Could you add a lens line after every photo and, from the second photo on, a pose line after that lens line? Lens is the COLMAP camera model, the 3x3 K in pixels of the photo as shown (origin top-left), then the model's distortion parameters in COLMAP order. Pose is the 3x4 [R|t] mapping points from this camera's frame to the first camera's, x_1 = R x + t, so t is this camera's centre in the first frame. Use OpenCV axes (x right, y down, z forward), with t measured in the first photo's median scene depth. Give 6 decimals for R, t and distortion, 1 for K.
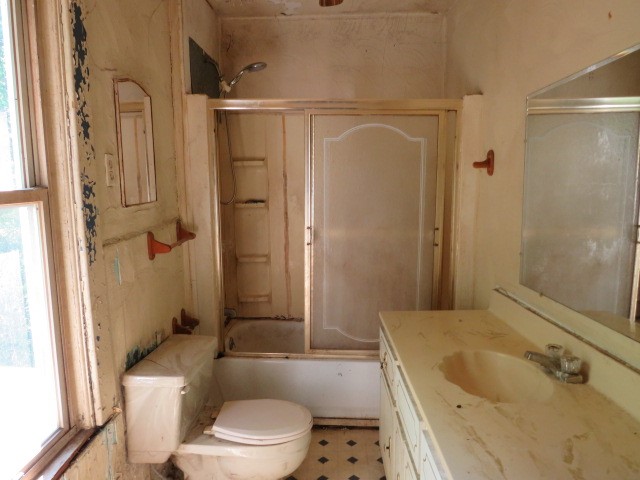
lens RADIAL K [[450.0, 0, 315.8], [0, 450.0, 241.0], [0, 0, 1]] dist [-0.026576, 0.005263]
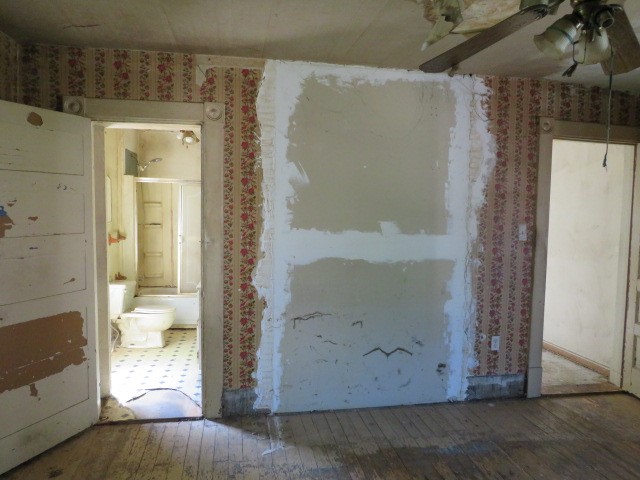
lens RADIAL K [[450.0, 0, 315.8], [0, 450.0, 241.0], [0, 0, 1]] dist [-0.026576, 0.005263]
pose [[0.979814, 0.011466, 0.199580, 0.190753], [0.002950, 0.997416, -0.071785, 0.150860], [-0.199887, 0.070925, 0.977249, -1.234190]]
